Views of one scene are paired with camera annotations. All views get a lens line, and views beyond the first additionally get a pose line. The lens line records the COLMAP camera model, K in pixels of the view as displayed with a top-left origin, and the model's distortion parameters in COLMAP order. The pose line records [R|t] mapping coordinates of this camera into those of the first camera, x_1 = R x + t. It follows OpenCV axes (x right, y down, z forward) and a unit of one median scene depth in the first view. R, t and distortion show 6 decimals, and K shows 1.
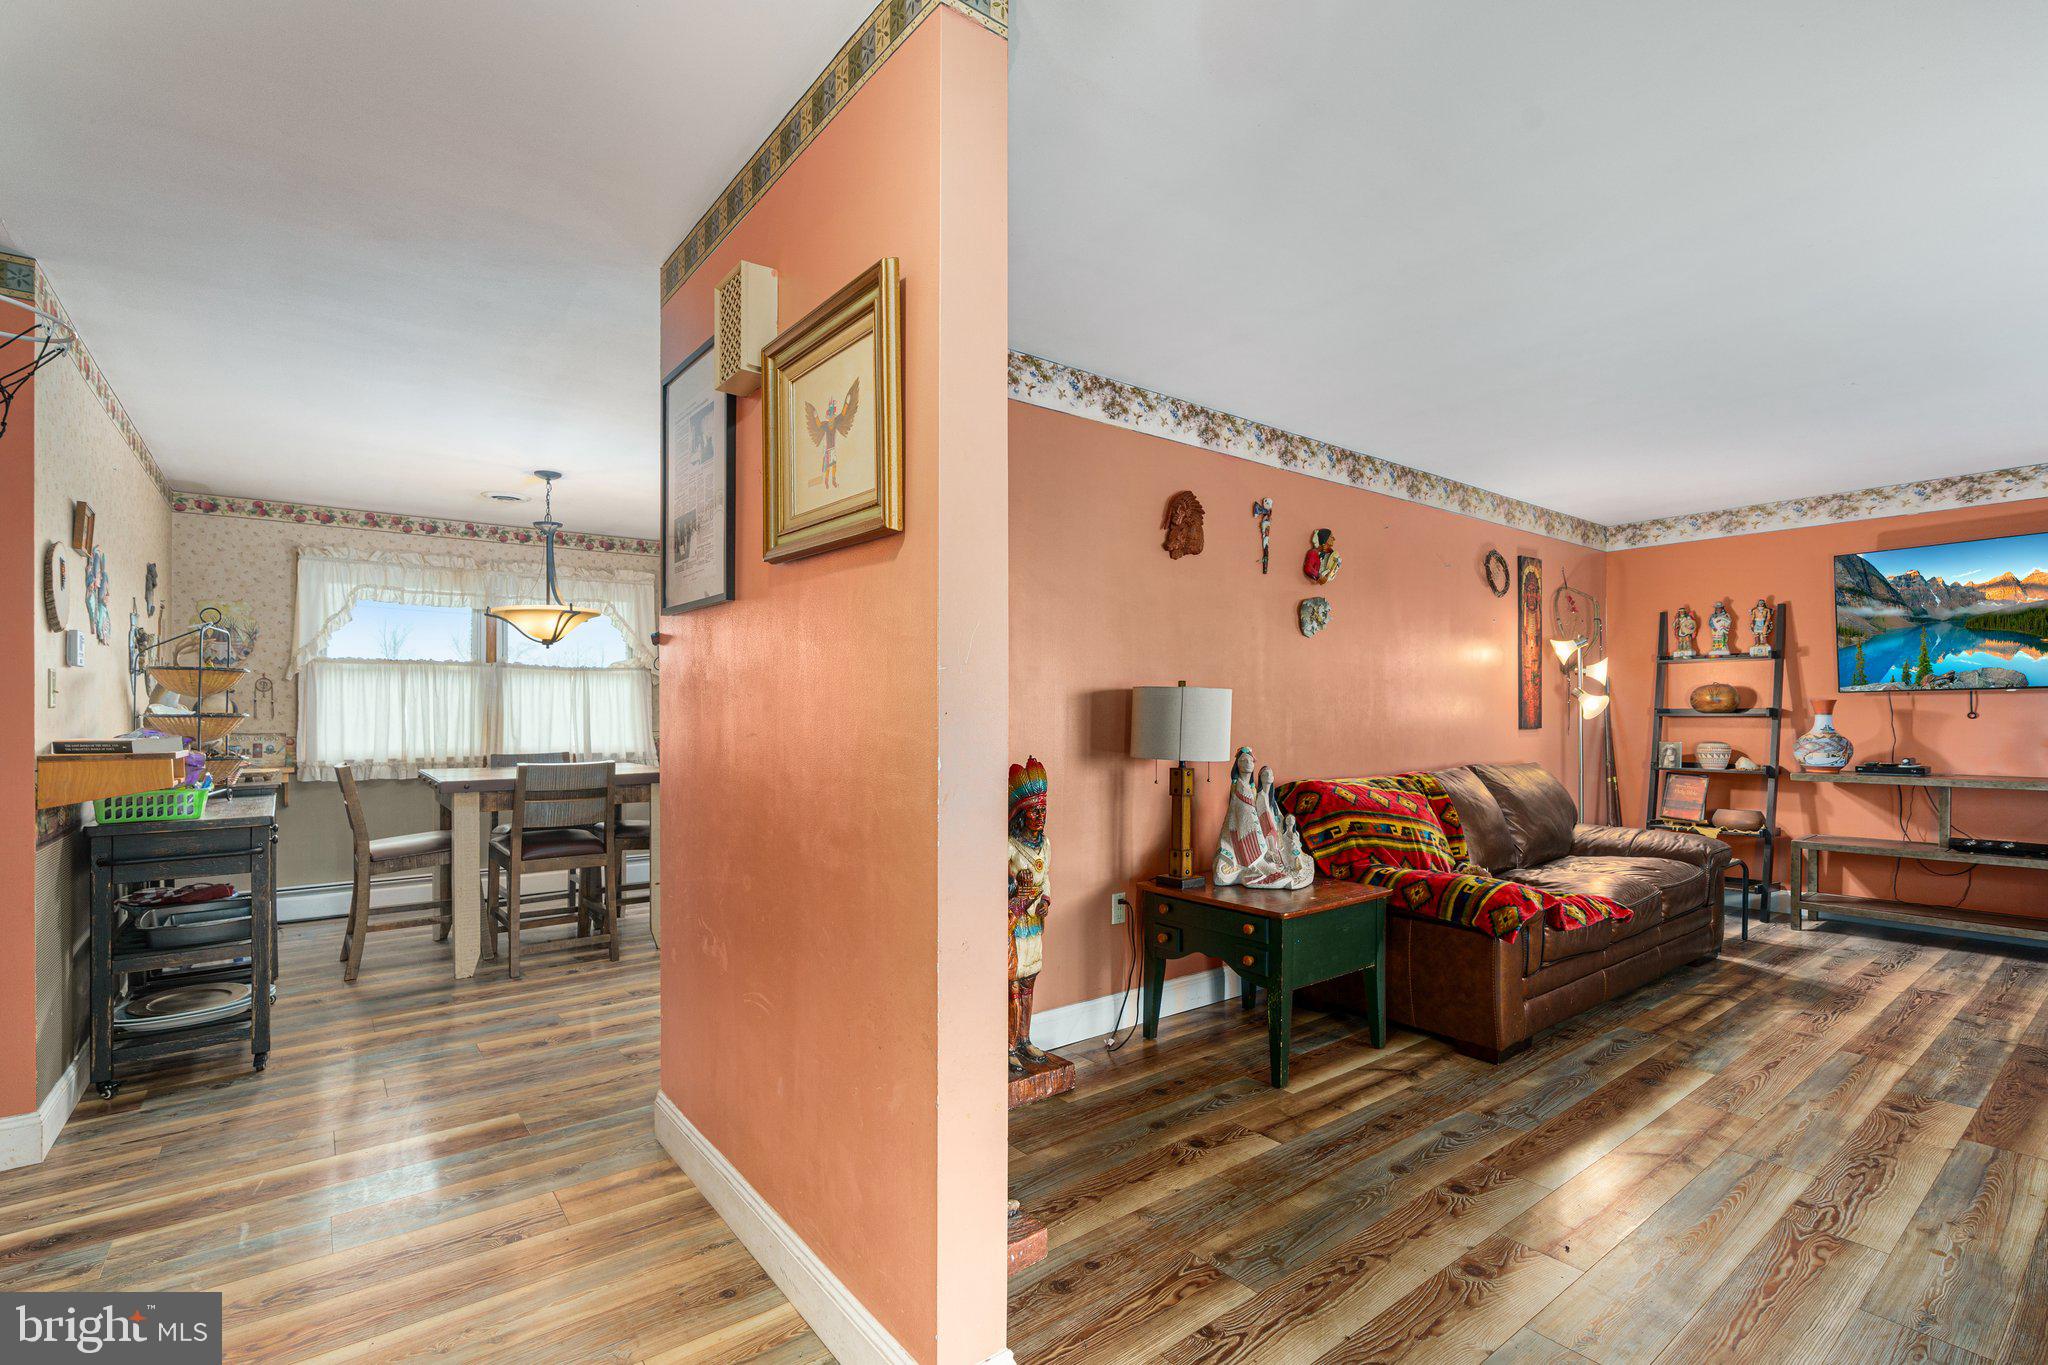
lens RADIAL K [[933.1, 0, 1024.5], [0, 933.1, 714.1], [0, 0, 1]] dist [-0.010094, 0.005058]
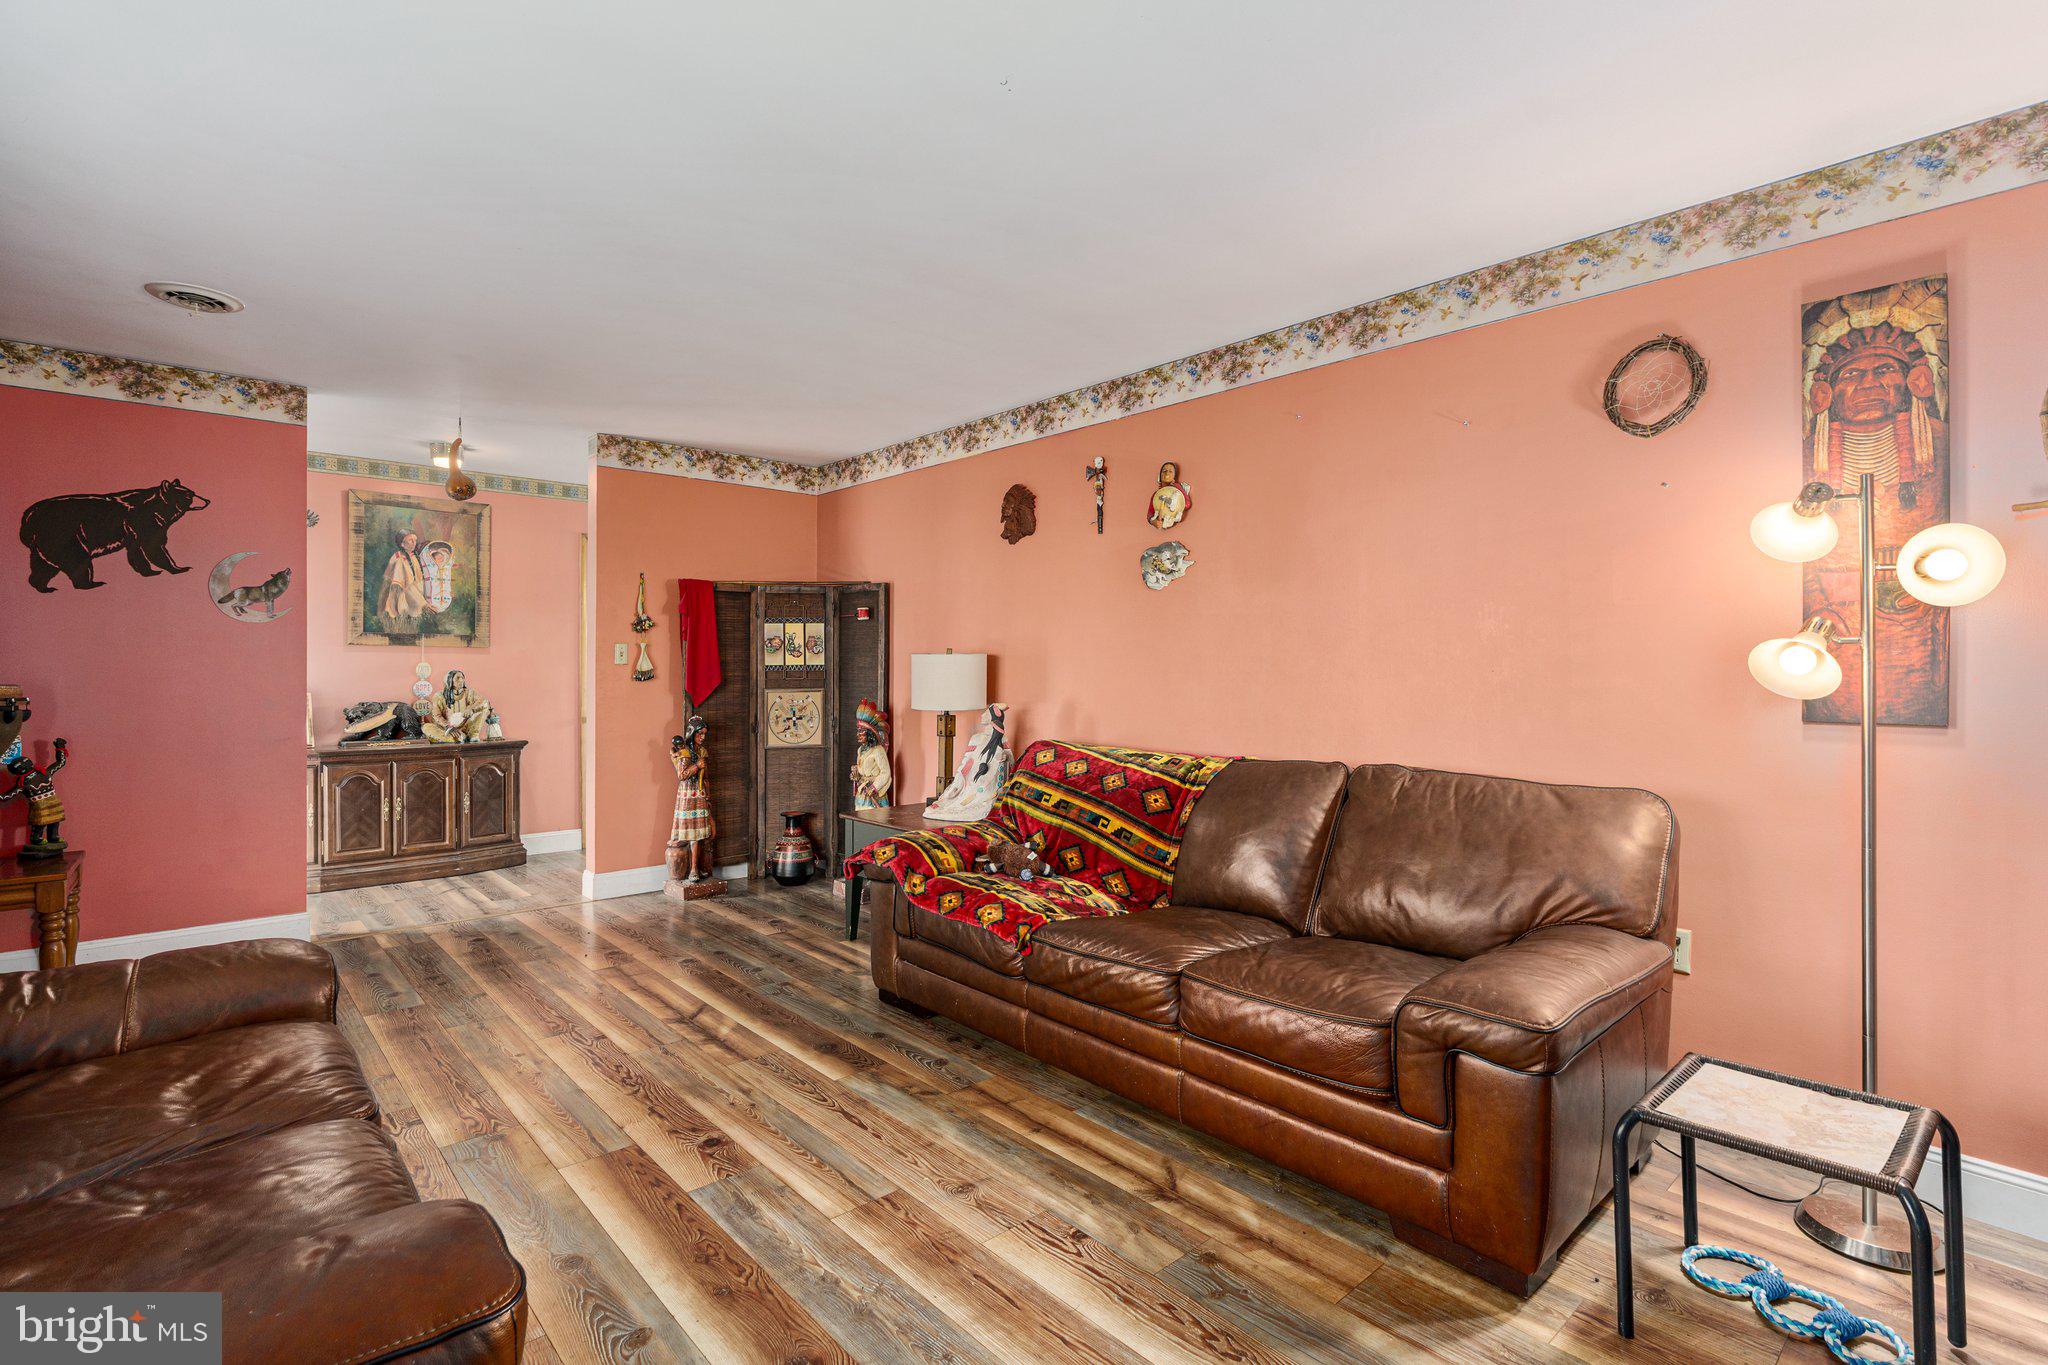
lens RADIAL K [[972.1, 0, 1017.0], [0, 972.1, 661.3], [0, 0, 1]] dist [-0.000328, 0.000852]
pose [[0.067400, -0.005870, -0.997709, 1.412351], [-0.006264, 0.999960, -0.006307, -0.008032], [0.997706, 0.006675, 0.067360, 0.927475]]
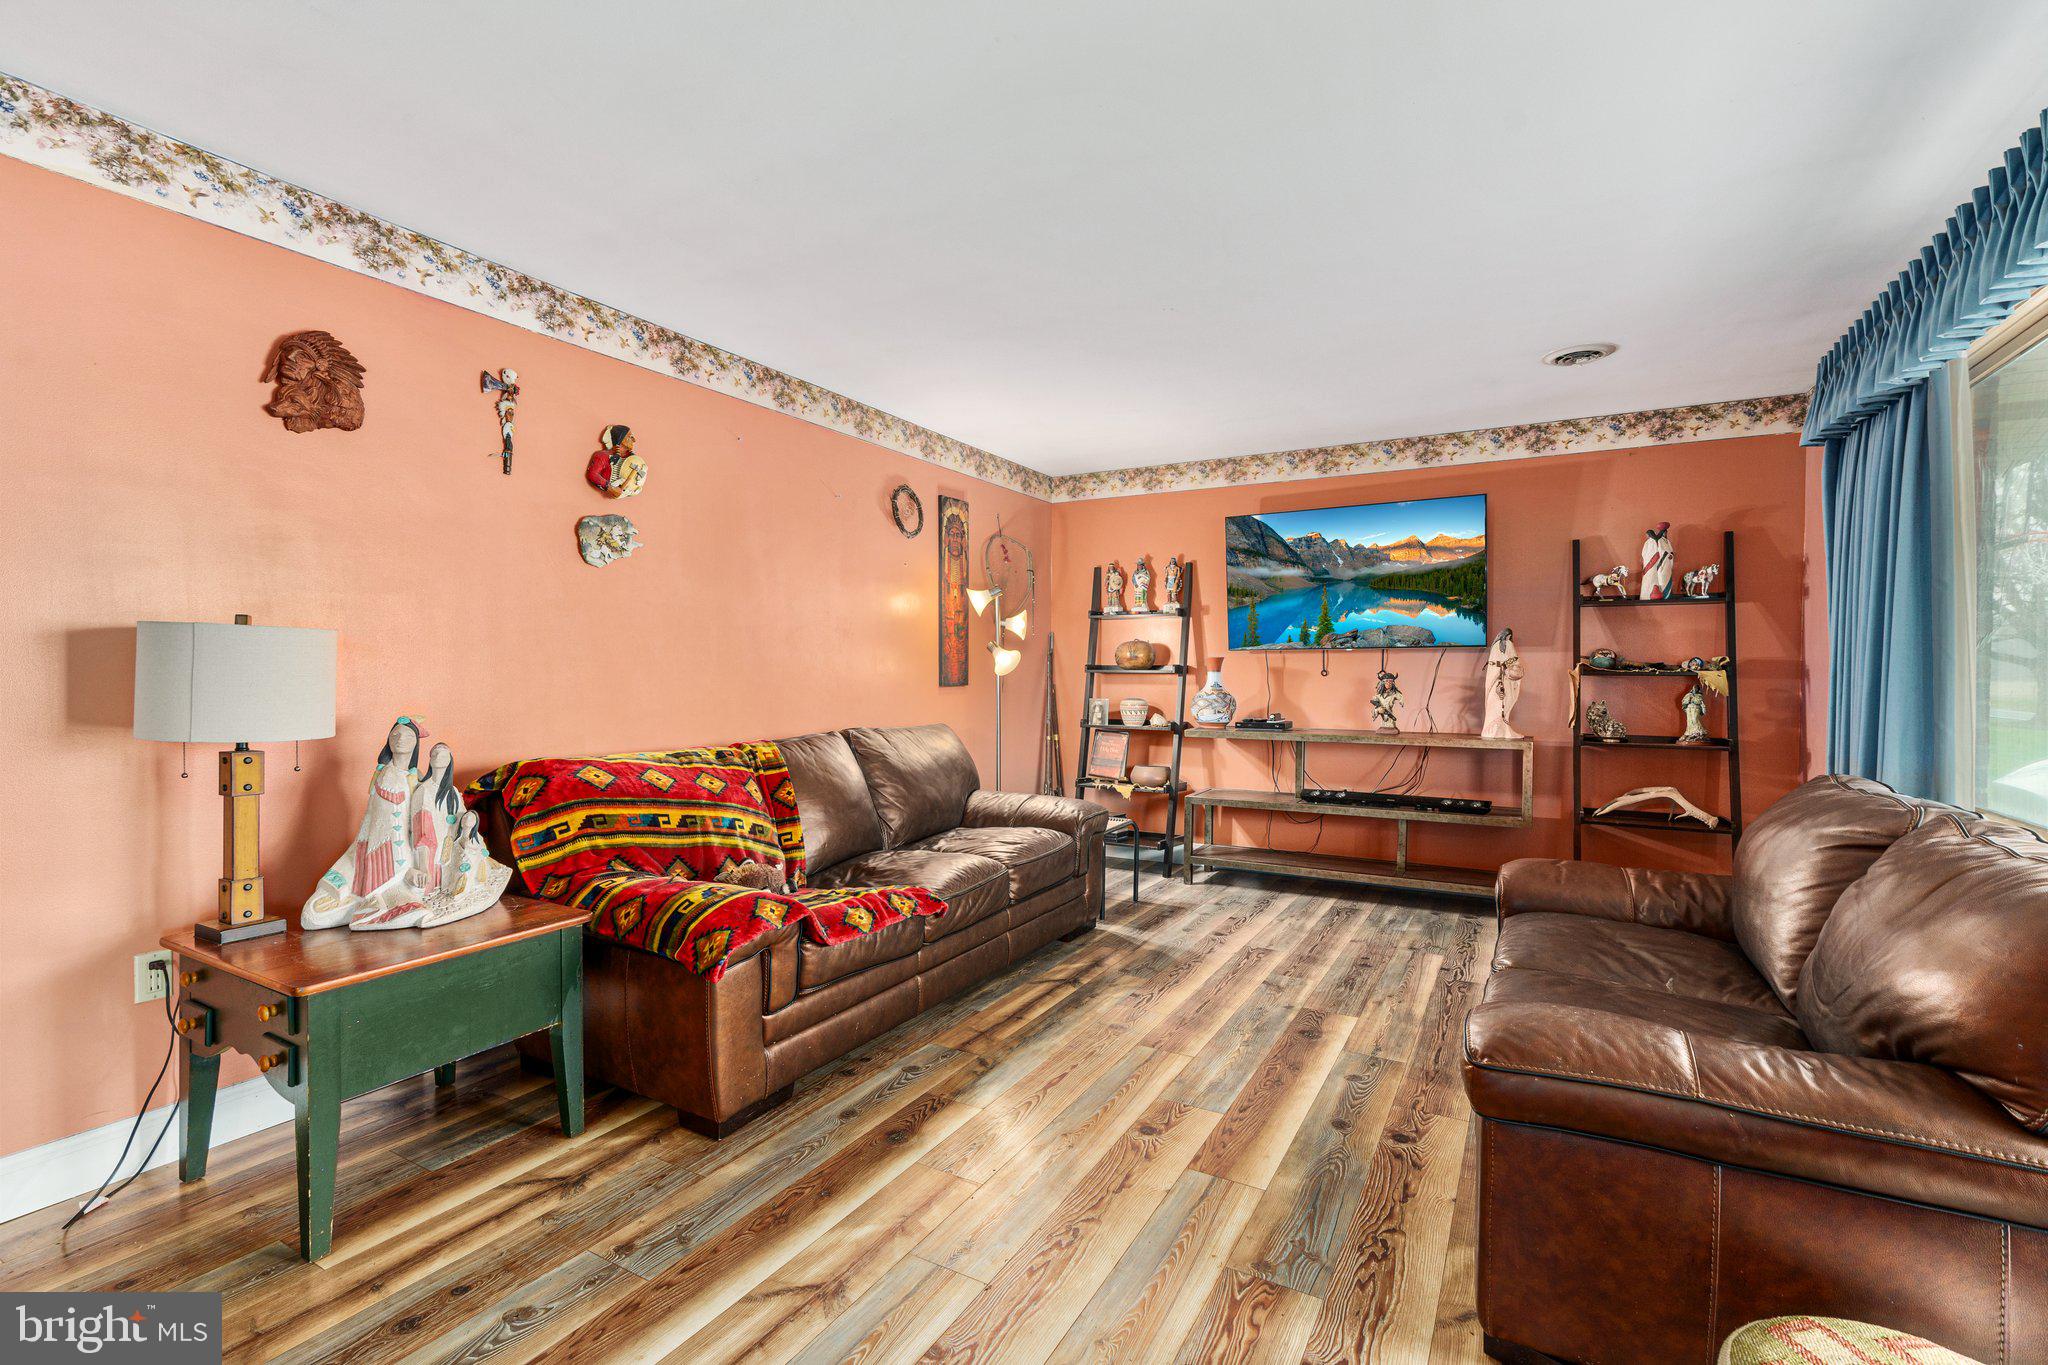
lens RADIAL K [[921.3, 0, 1018.7], [0, 921.3, 690.1], [0, 0, 1]] dist [-0.008331, 0.001592]
pose [[0.924444, -0.003778, 0.381299, 0.387791], [-0.004959, 0.999747, 0.021927, -0.000418], [-0.381285, -0.022161, 0.924192, 0.203784]]
